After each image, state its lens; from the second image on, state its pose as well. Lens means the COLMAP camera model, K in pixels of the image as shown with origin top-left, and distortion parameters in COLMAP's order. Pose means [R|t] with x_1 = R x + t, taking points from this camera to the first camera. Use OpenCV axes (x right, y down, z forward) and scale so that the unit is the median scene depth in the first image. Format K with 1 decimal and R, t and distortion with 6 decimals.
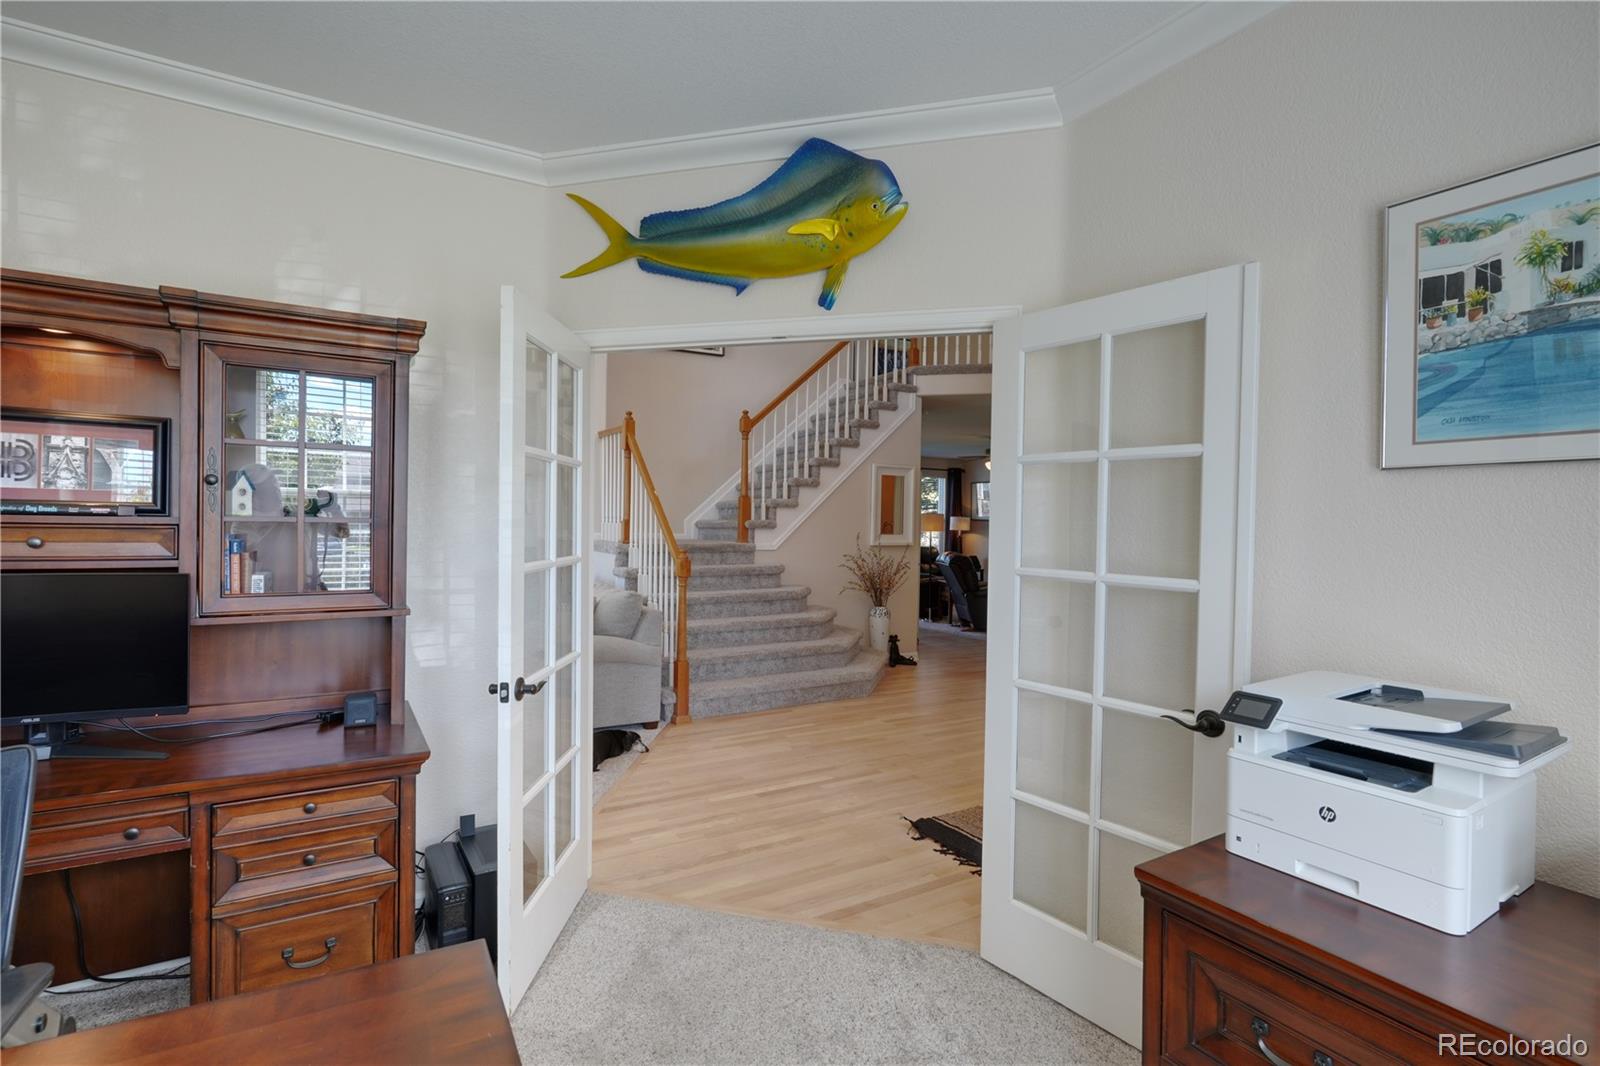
lens RADIAL K [[771.4, 0, 801.3], [0, 771.4, 530.0], [0, 0, 1]] dist [-0.002101, -0.000109]
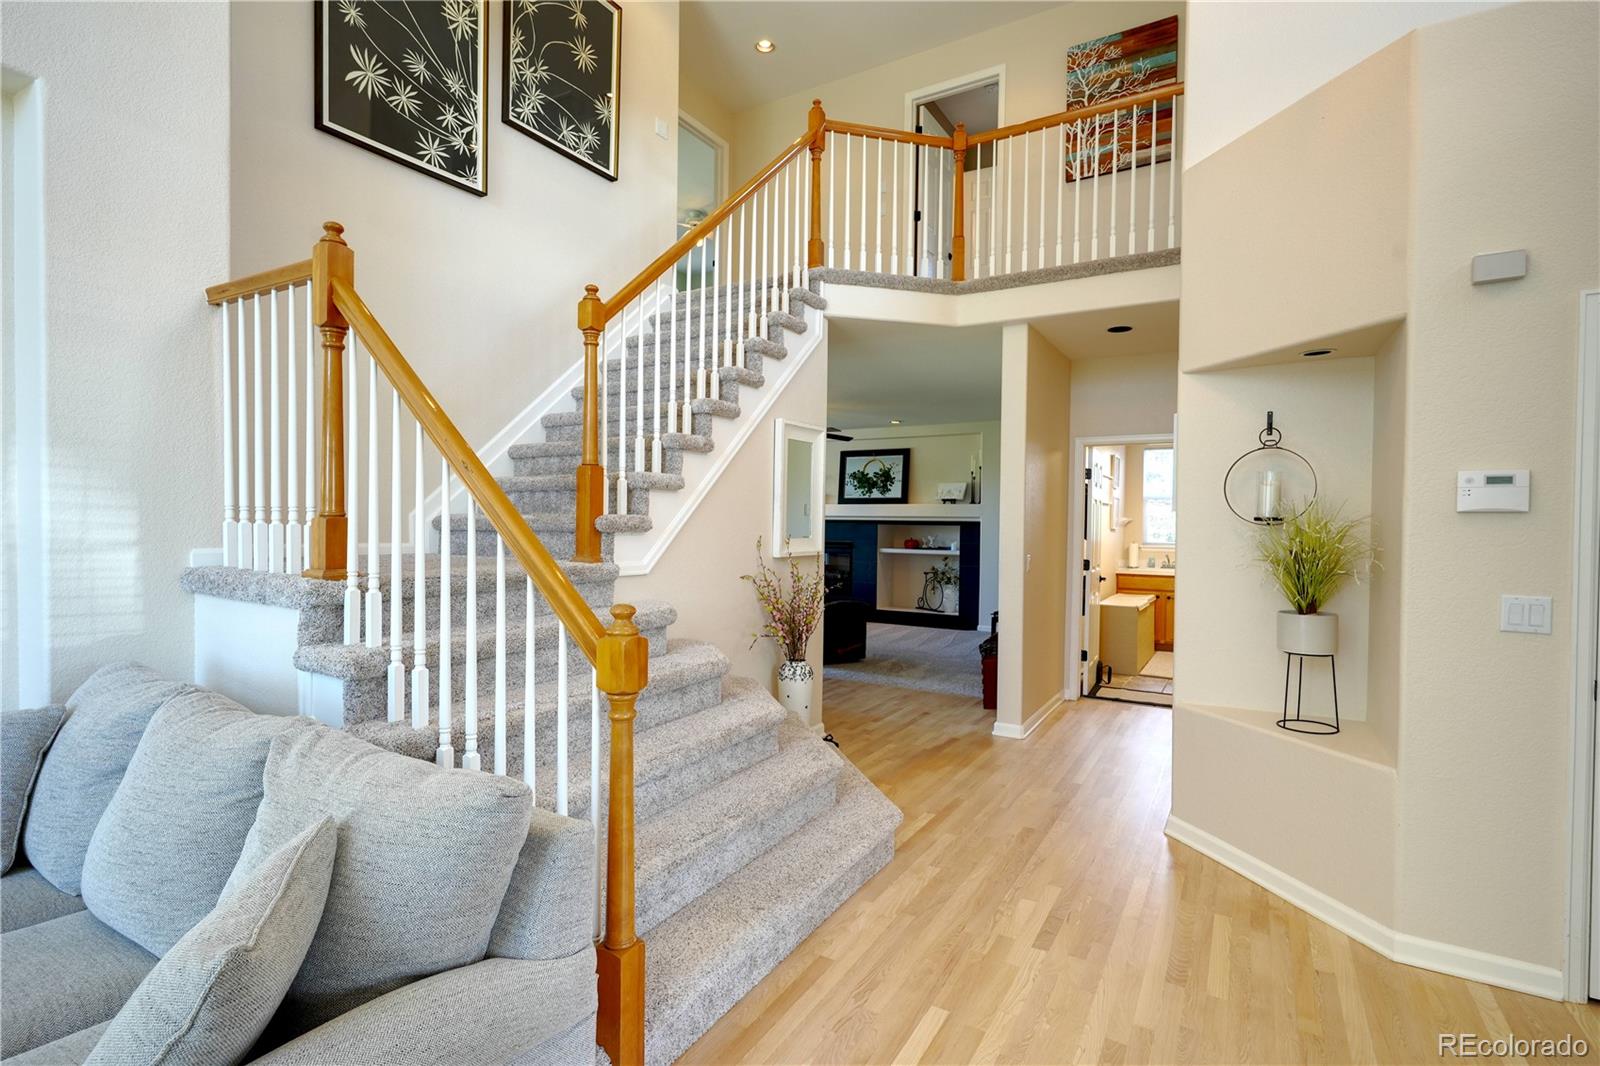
lens RADIAL K [[771.4, 0, 802.0], [0, 771.4, 529.3], [0, 0, 1]] dist [-0.002101, -0.000109]
pose [[0.883459, -0.009044, 0.468421, -0.178493], [0.004453, 0.999931, 0.010907, -0.008121], [-0.468487, -0.007550, 0.883438, 0.506382]]
